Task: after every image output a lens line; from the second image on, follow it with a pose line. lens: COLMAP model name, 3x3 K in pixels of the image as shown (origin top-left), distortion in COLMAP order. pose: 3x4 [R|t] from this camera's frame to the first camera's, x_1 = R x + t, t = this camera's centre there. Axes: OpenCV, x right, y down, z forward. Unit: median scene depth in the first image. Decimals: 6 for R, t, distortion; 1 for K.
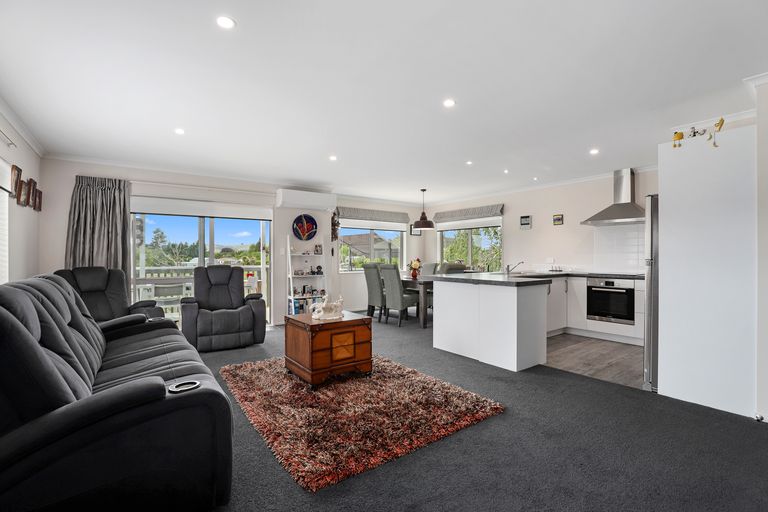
lens RADIAL K [[355.8, 0, 388.1], [0, 355.8, 253.9], [0, 0, 1]] dist [-0.038598, 0.013682]
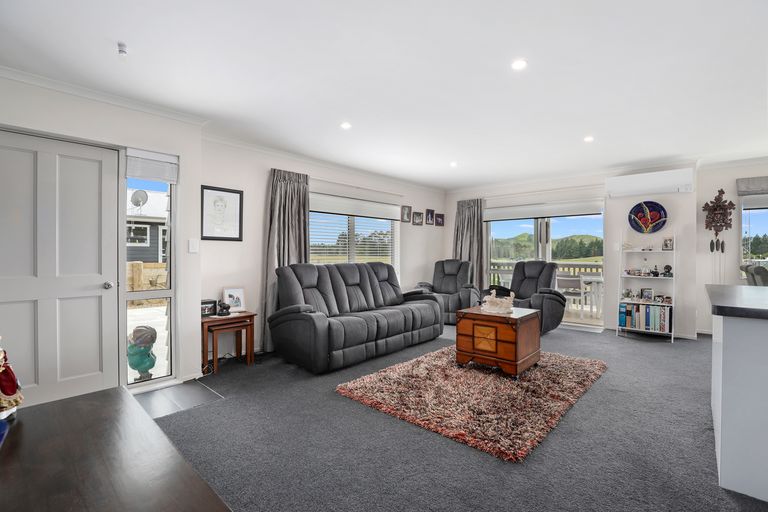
lens RADIAL K [[355.8, 0, 388.1], [0, 355.8, 253.9], [0, 0, 1]] dist [-0.038598, 0.013682]
pose [[0.200331, 0.004332, -0.979719, 0.555725], [0.007220, 0.999957, 0.005898, 0.000319], [0.979702, -0.008255, 0.200291, 0.334303]]
